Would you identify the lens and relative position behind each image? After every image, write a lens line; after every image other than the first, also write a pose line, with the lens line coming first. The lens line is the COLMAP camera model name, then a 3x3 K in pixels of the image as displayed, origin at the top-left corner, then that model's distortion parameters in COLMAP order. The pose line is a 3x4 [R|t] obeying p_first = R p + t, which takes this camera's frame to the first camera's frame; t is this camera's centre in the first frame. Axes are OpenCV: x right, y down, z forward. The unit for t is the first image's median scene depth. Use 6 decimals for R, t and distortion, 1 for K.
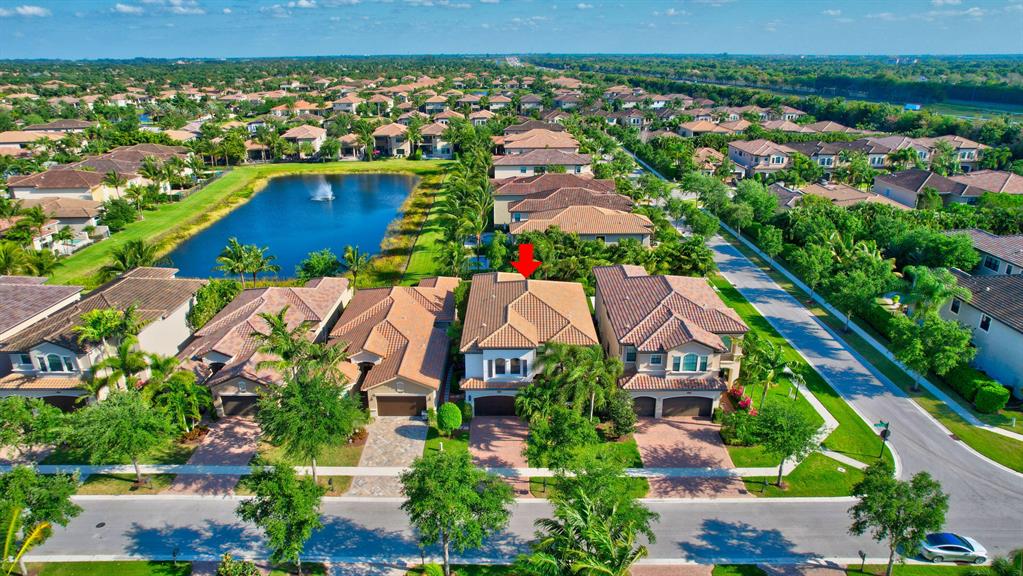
lens RADIAL K [[644.8, 0, 511.5], [0, 644.8, 288.0], [0, 0, 1]] dist [-0.085348, 0.065895]
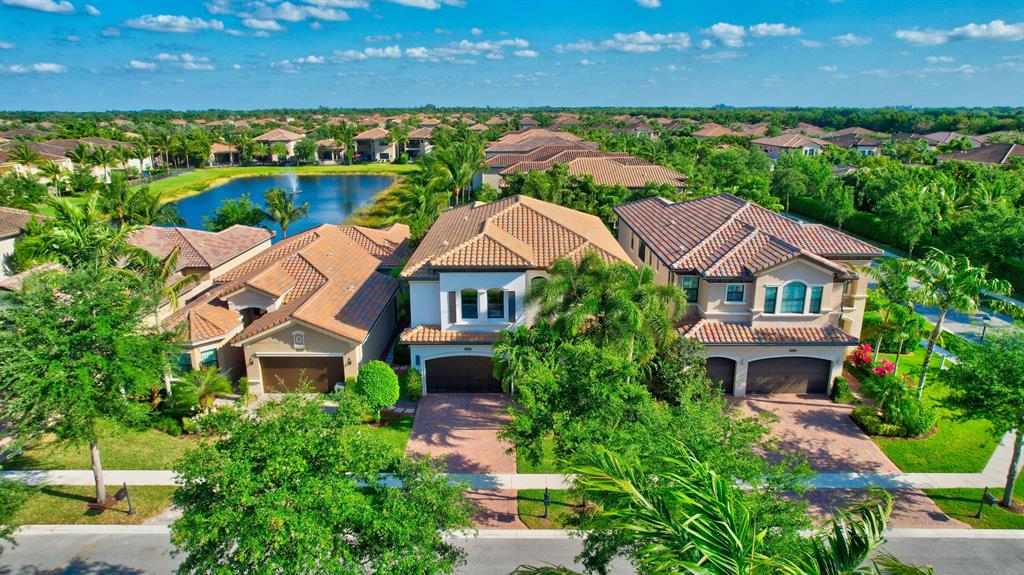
lens RADIAL K [[646.5, 0, 512.2], [0, 646.5, 296.9], [0, 0, 1]] dist [-0.087601, 0.077214]
pose [[0.999999, -0.000280, 0.000964, 0.020162], [0.000339, 0.998080, -0.061938, 0.149685], [-0.000945, 0.061939, 0.998080, 0.411133]]
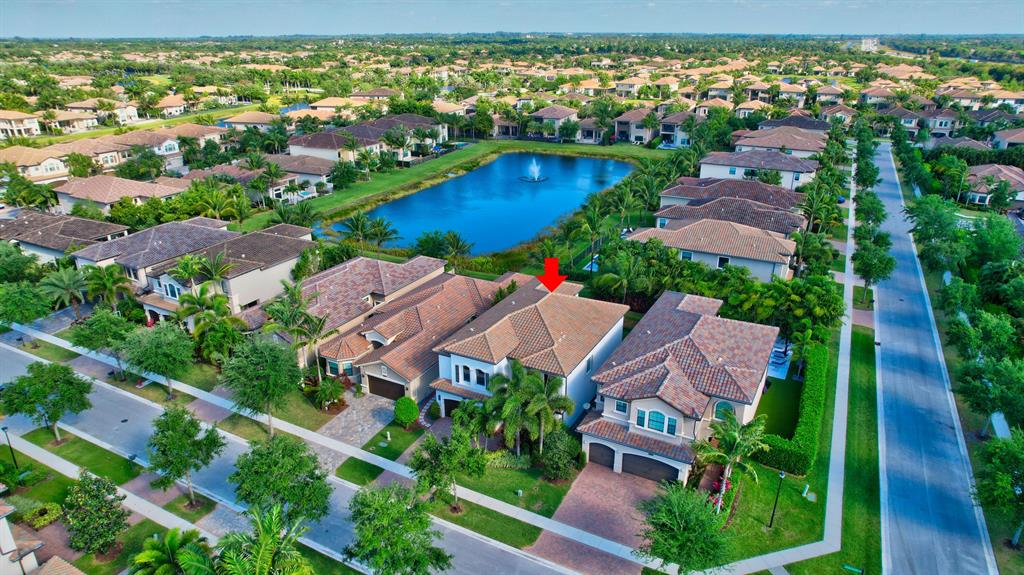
lens RADIAL K [[645.4, 0, 512.0], [0, 645.4, 287.5], [0, 0, 1]] dist [-0.085348, 0.065895]
pose [[0.883612, 0.173534, -0.434875, 0.442698], [-0.160492, 0.984770, 0.066865, -0.084233], [0.439855, 0.010711, 0.898005, 0.140403]]
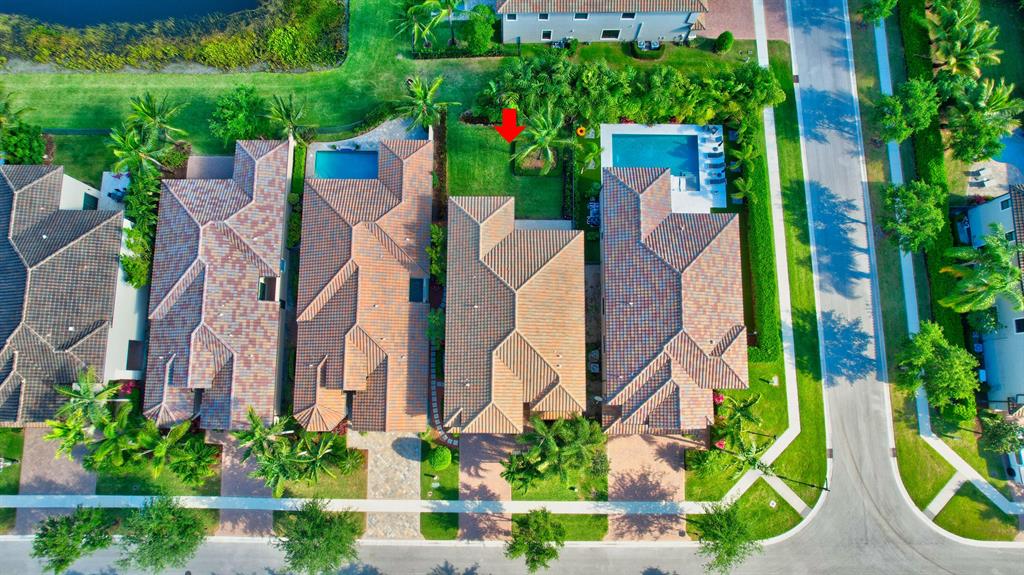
lens RADIAL K [[645.4, 0, 512.0], [0, 645.4, 287.5], [0, 0, 1]] dist [-0.085348, 0.065895]
pose [[0.999995, 0.002989, 0.000485, 0.023019], [-0.001911, 0.498516, 0.866878, -0.847483], [0.002349, -0.866875, 0.498520, 0.672399]]
